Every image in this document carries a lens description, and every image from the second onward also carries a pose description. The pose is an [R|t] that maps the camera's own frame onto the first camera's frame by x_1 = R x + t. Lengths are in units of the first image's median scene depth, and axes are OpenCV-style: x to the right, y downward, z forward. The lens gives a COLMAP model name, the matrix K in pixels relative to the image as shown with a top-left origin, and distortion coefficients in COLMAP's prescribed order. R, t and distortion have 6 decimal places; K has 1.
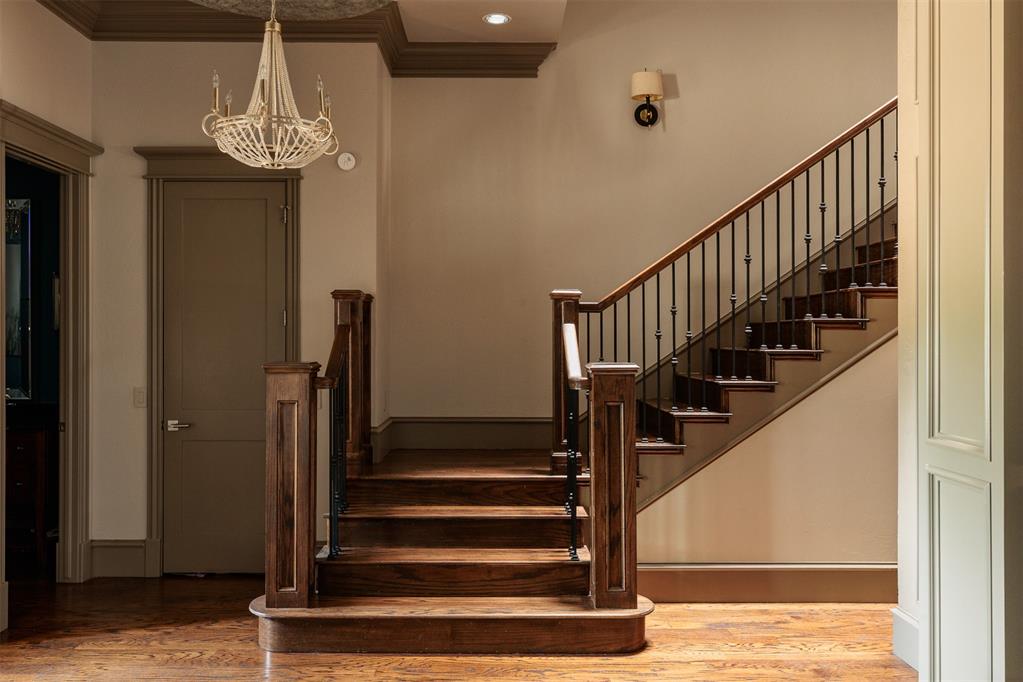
lens RADIAL K [[813.4, 0, 511.5], [0, 813.4, 341.0], [0, 0, 1]] dist [0.000845, -0.000727]
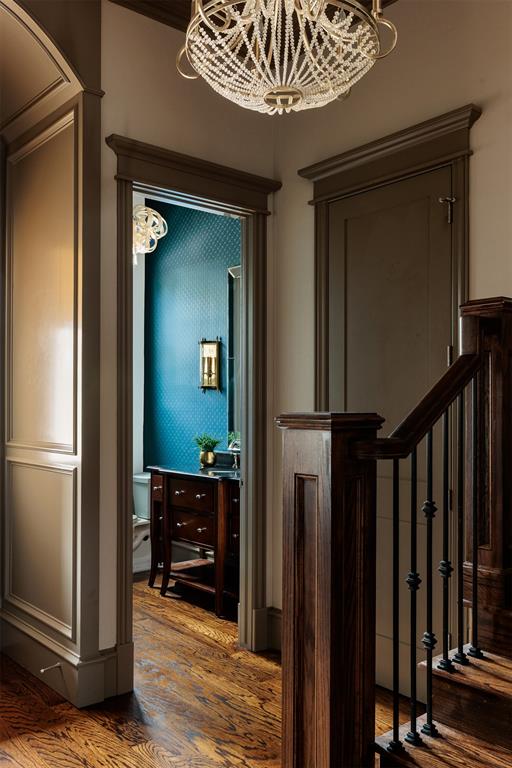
lens RADIAL K [[682.5, 0, 257.5], [0, 682.5, 418.0], [0, 0, 1]] dist [0.004043, 0.005895]
pose [[0.649724, 0.010451, -0.760098, 0.083081], [-0.001601, 0.999922, 0.012380, 0.022852], [0.760169, -0.006827, 0.649690, 0.598063]]
